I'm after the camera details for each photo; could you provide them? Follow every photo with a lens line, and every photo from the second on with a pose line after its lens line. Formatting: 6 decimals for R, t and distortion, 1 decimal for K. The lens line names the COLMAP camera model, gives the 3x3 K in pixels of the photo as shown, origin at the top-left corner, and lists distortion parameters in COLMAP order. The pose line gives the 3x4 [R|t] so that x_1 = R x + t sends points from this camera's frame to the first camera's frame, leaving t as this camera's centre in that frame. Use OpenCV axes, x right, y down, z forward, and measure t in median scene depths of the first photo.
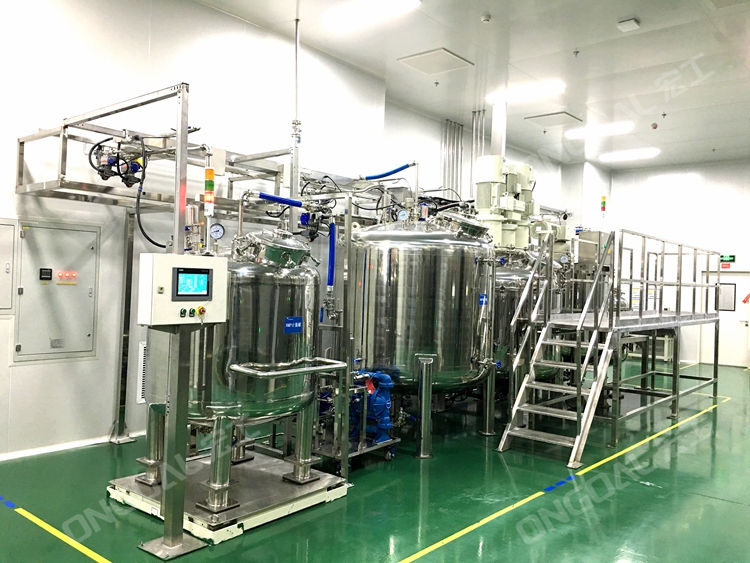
lens RADIAL K [[634.8, 0, 375.0], [0, 634.8, 281.5], [0, 0, 1]] dist [0.088449, -0.126524]
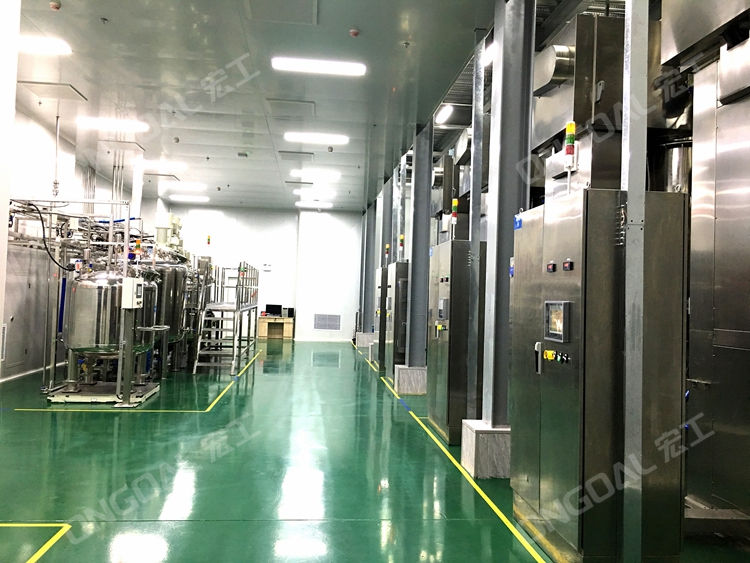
lens RADIAL K [[634.8, 0, 375.0], [0, 634.8, 281.5], [0, 0, 1]] dist [0.088449, -0.126524]
pose [[0.694160, 0.008351, 0.719772, -0.804170], [-0.013413, 0.999909, 0.001334, -0.025646], [-0.719696, -0.010581, 0.694209, -0.723171]]
